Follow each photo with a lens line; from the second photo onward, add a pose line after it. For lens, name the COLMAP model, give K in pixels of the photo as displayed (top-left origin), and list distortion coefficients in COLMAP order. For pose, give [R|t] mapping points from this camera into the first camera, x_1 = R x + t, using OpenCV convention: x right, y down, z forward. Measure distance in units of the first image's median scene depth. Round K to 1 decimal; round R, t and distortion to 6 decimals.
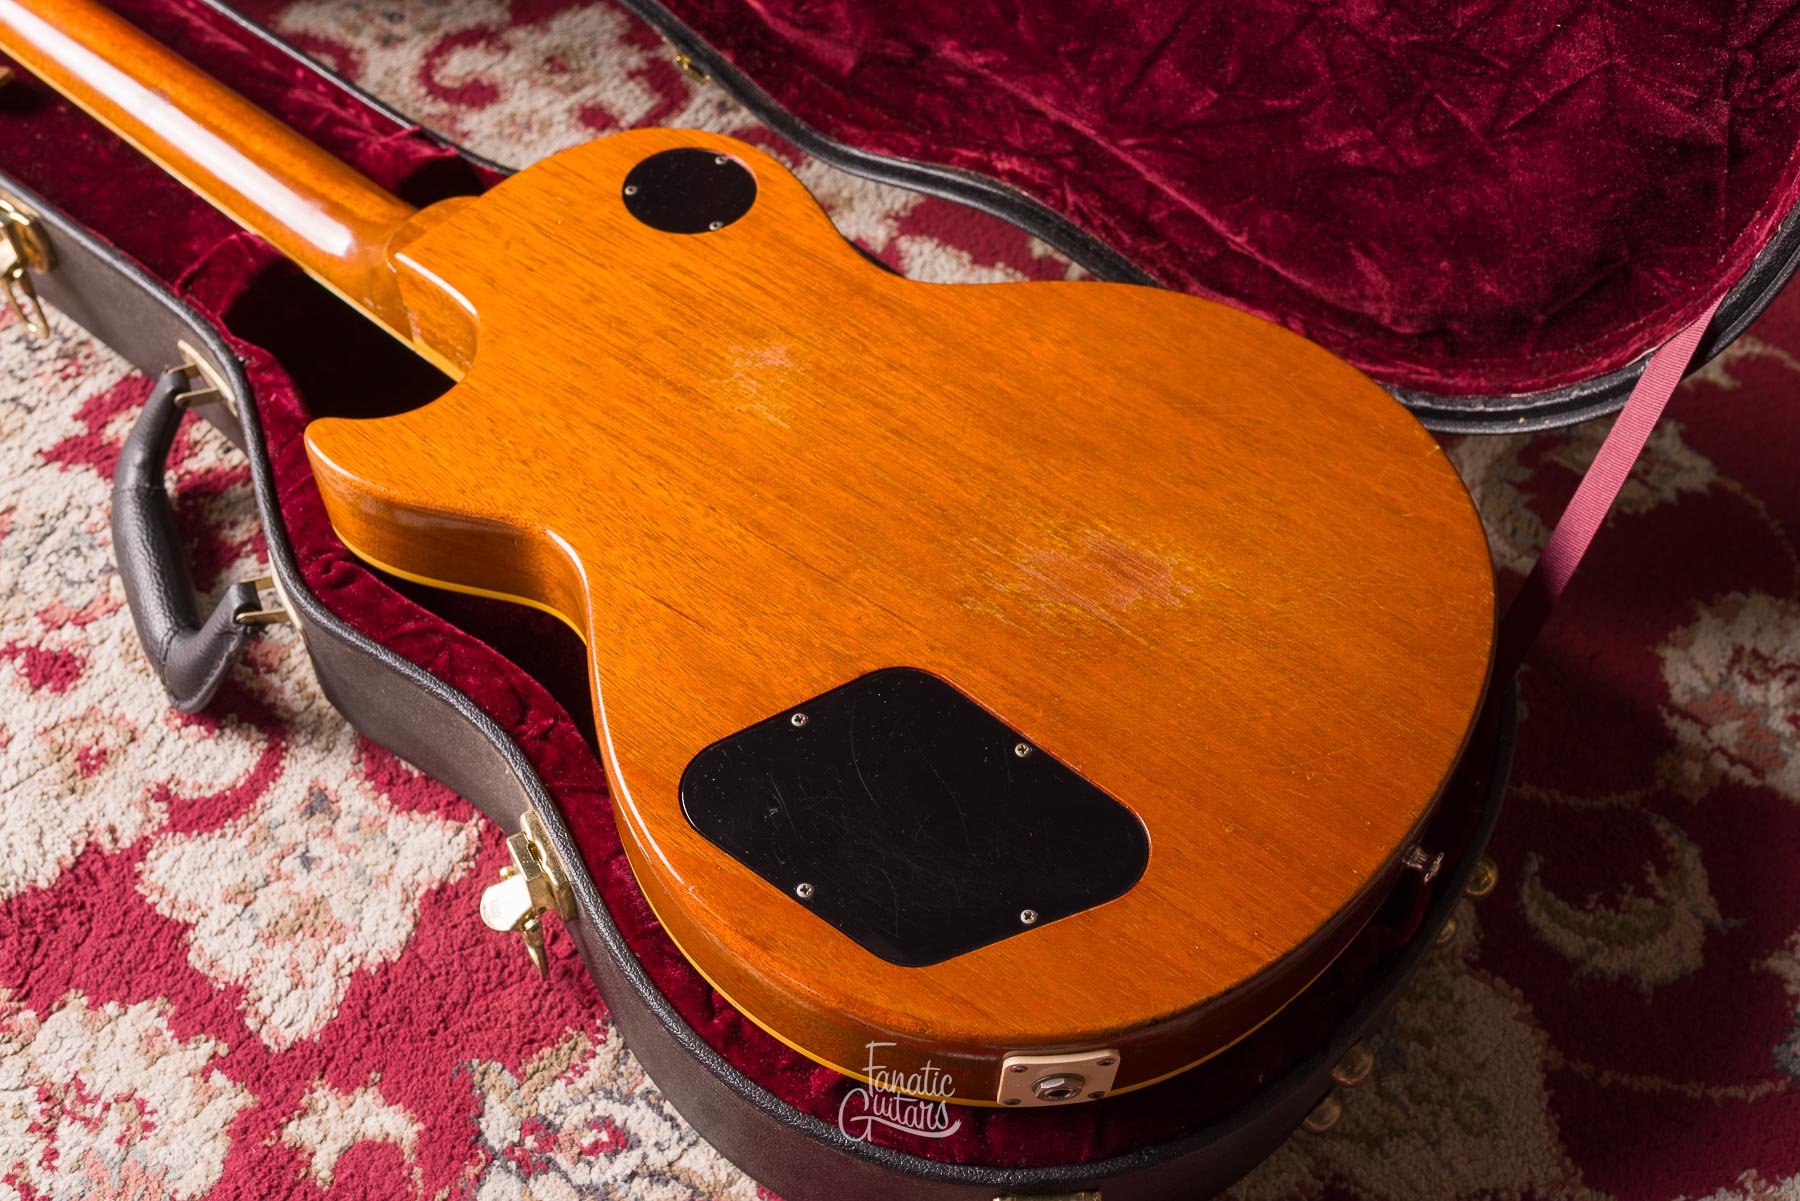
lens RADIAL K [[1750.0, 0, 901.3], [0, 1750.0, 602.6], [0, 0, 1]] dist [0.001570, -0.005241]
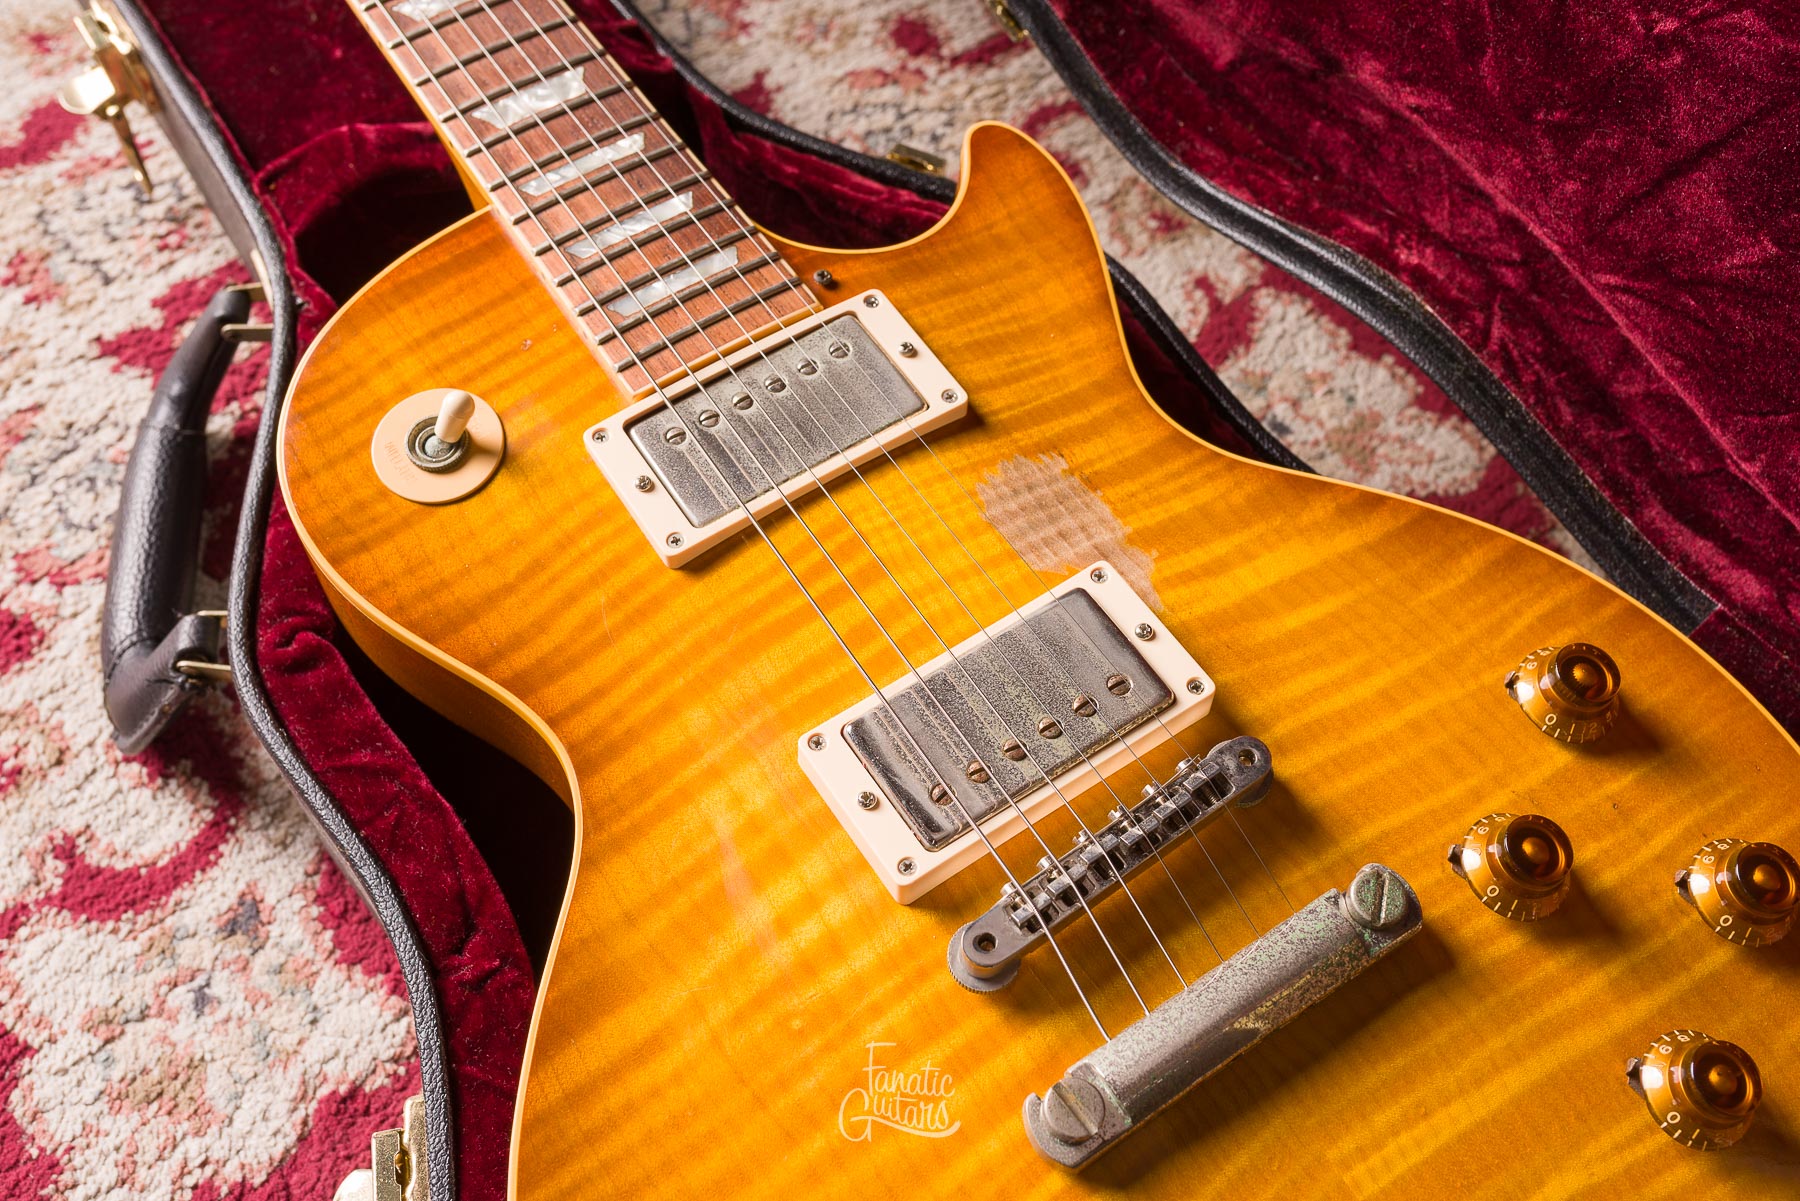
lens RADIAL K [[1772.0, 0, 900.9], [0, 1772.0, 602.6], [0, 0, 1]] dist [-0.003730, 0.012096]
pose [[0.947834, 0.255999, -0.189934, 0.040476], [-0.241499, 0.965609, 0.096318, -0.156476], [0.208060, -0.045425, 0.977061, 0.329311]]
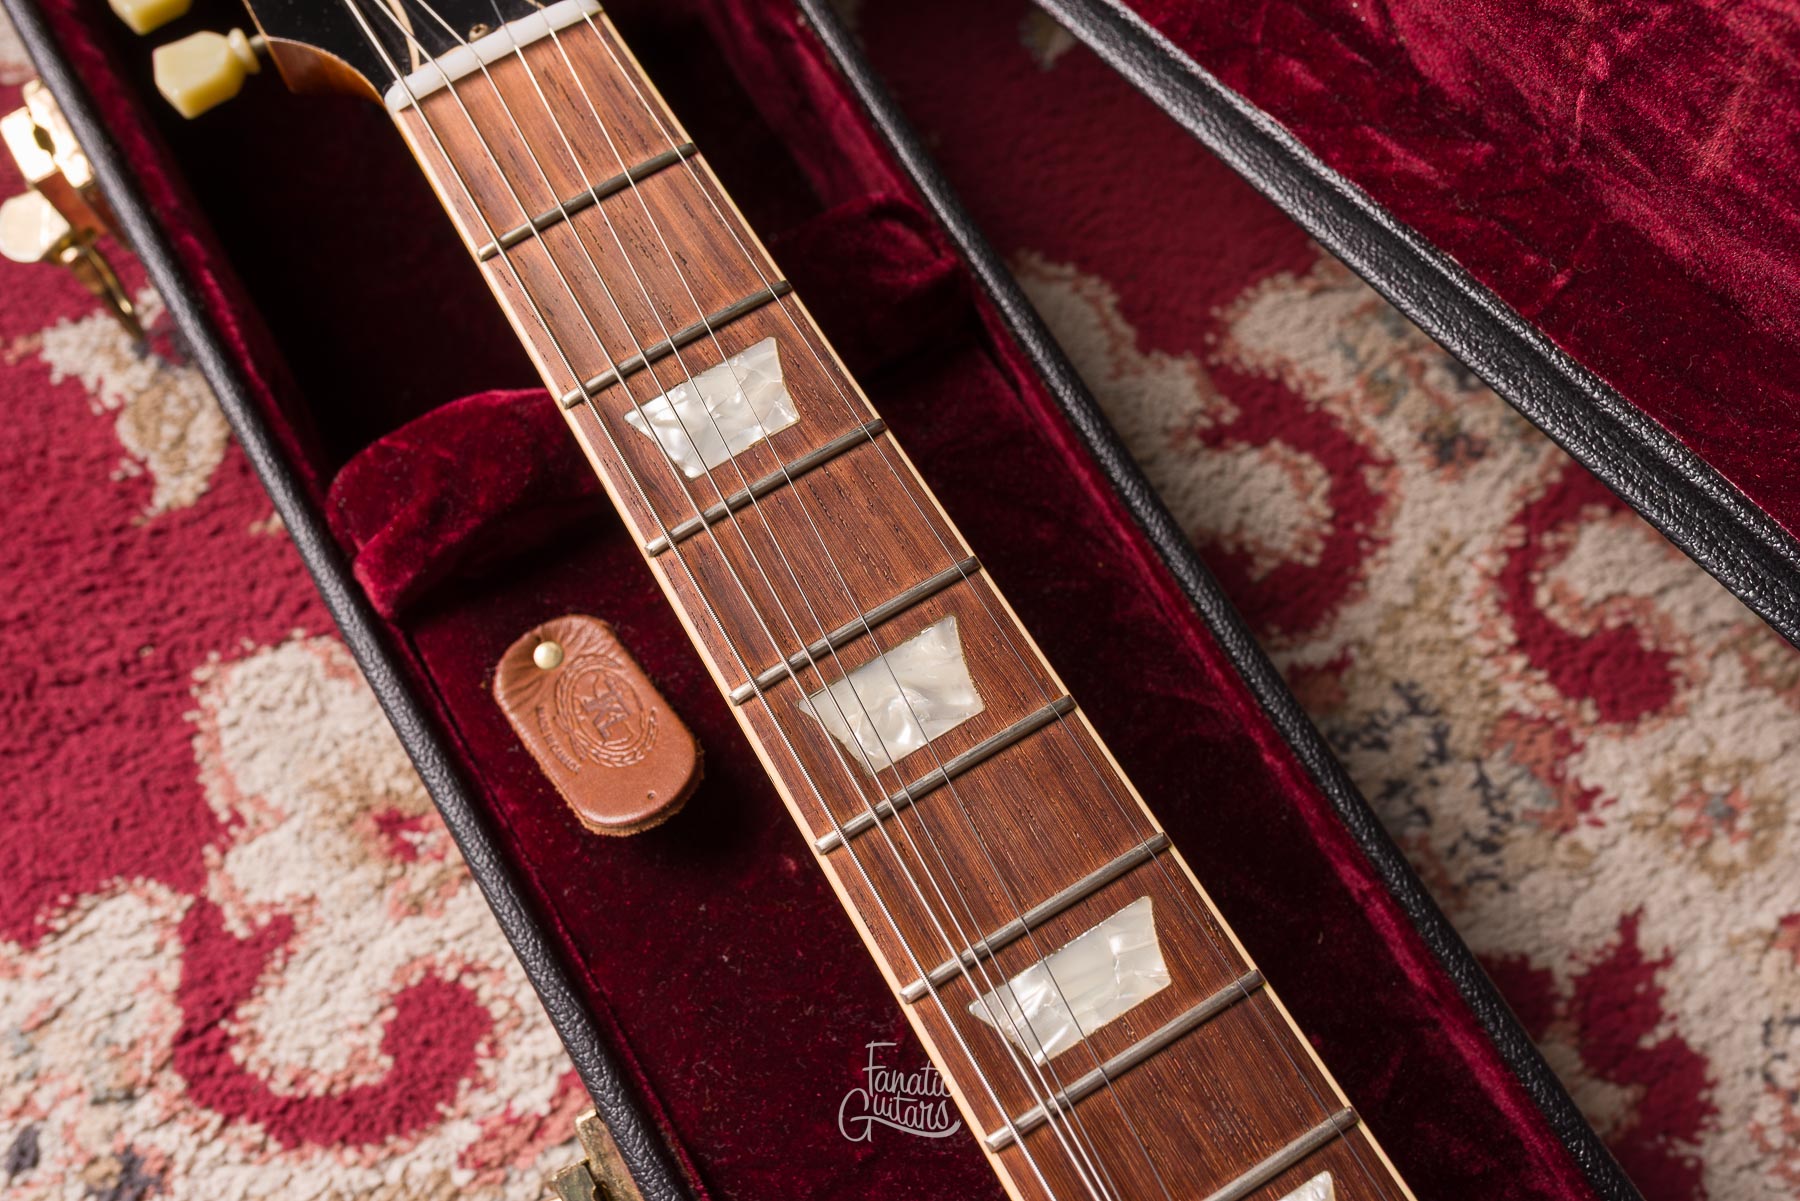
lens RADIAL K [[1821.2, 0, 901.2], [0, 1821.2, 604.7], [0, 0, 1]] dist [0.000133, -0.002141]
pose [[0.928999, 0.318180, -0.189006, -0.464382], [-0.256416, 0.921653, 0.291216, -0.552943], [0.266857, -0.222075, 0.937801, 0.730213]]
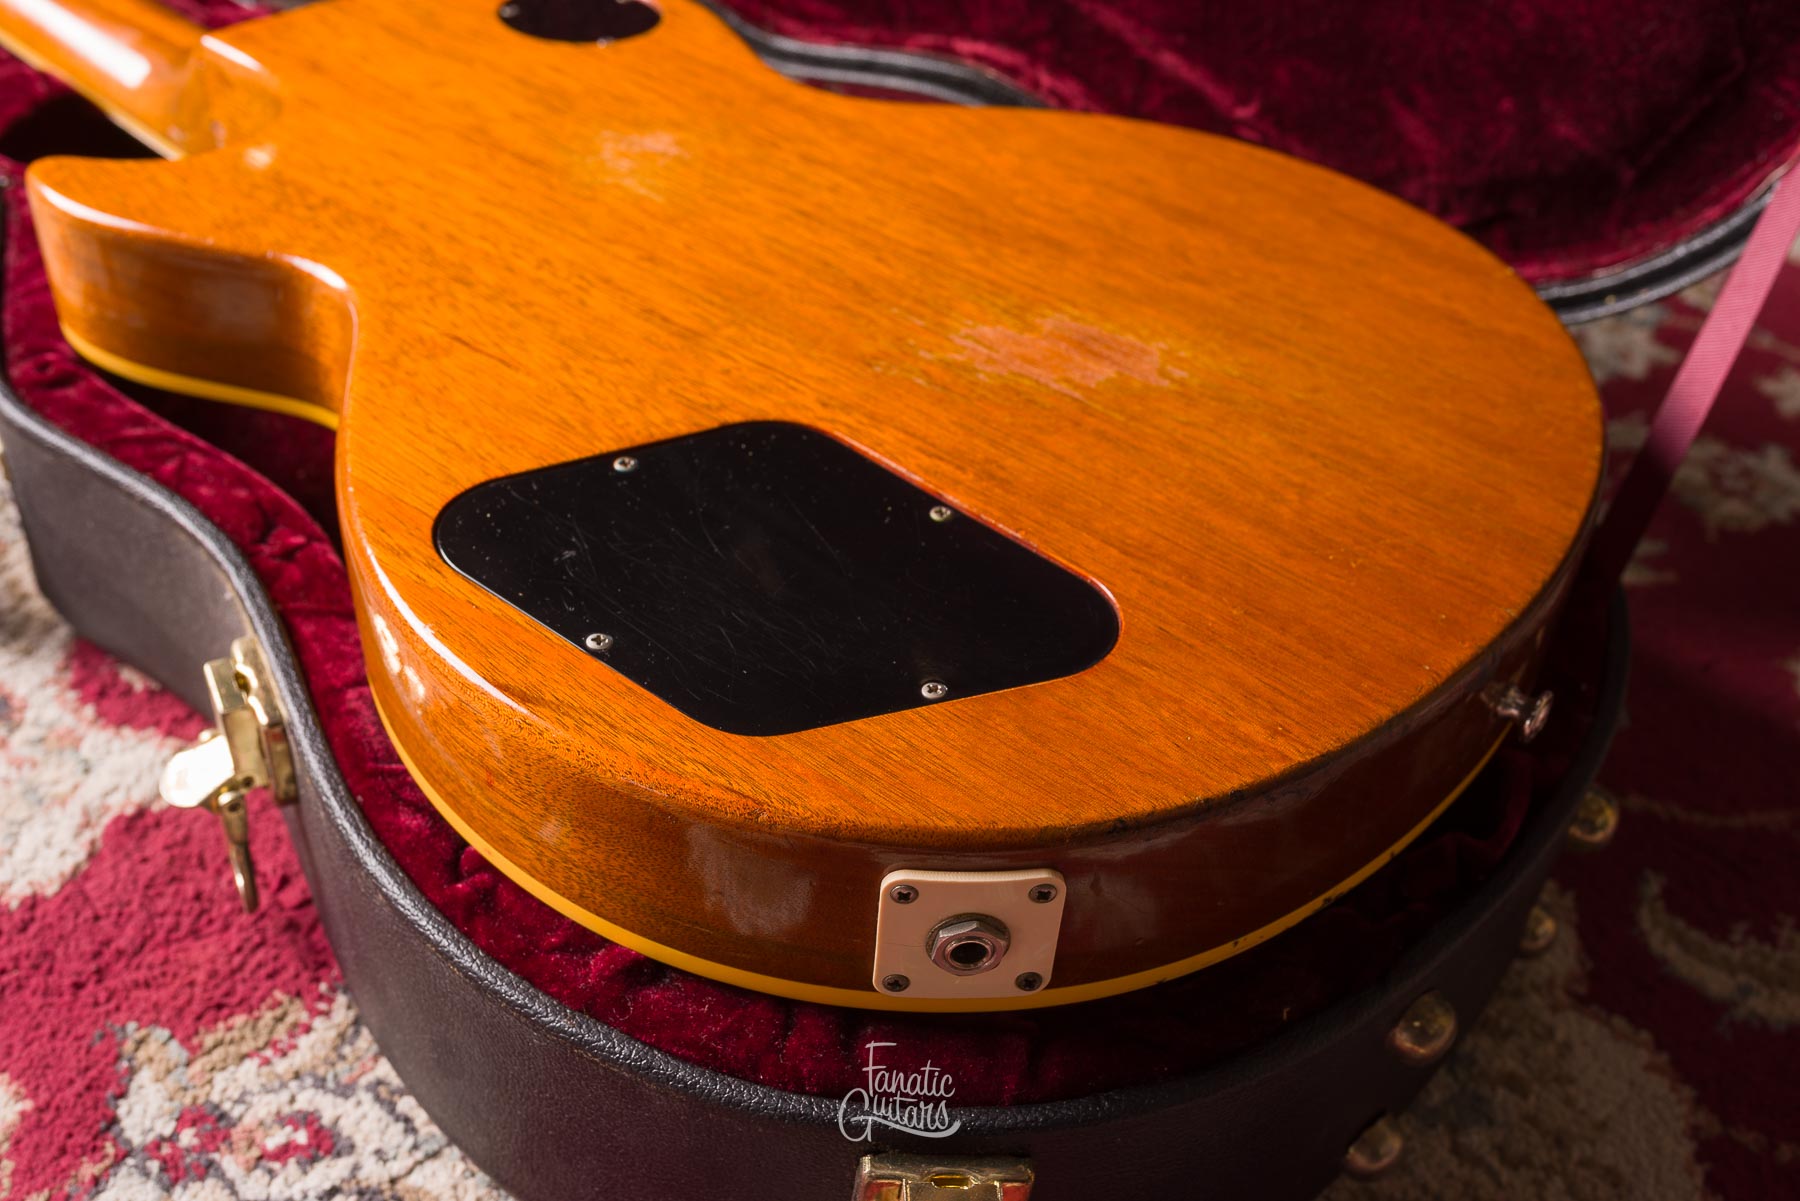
lens RADIAL K [[1798.6, 0, 899.9], [0, 1798.6, 599.2], [0, 0, 1]] dist [0.003786, -0.003169]
pose [[0.998830, 0.048315, -0.001910, 0.045064], [-0.047387, 0.970259, -0.237385, 0.232178], [-0.009616, 0.237198, 0.971414, 0.253259]]
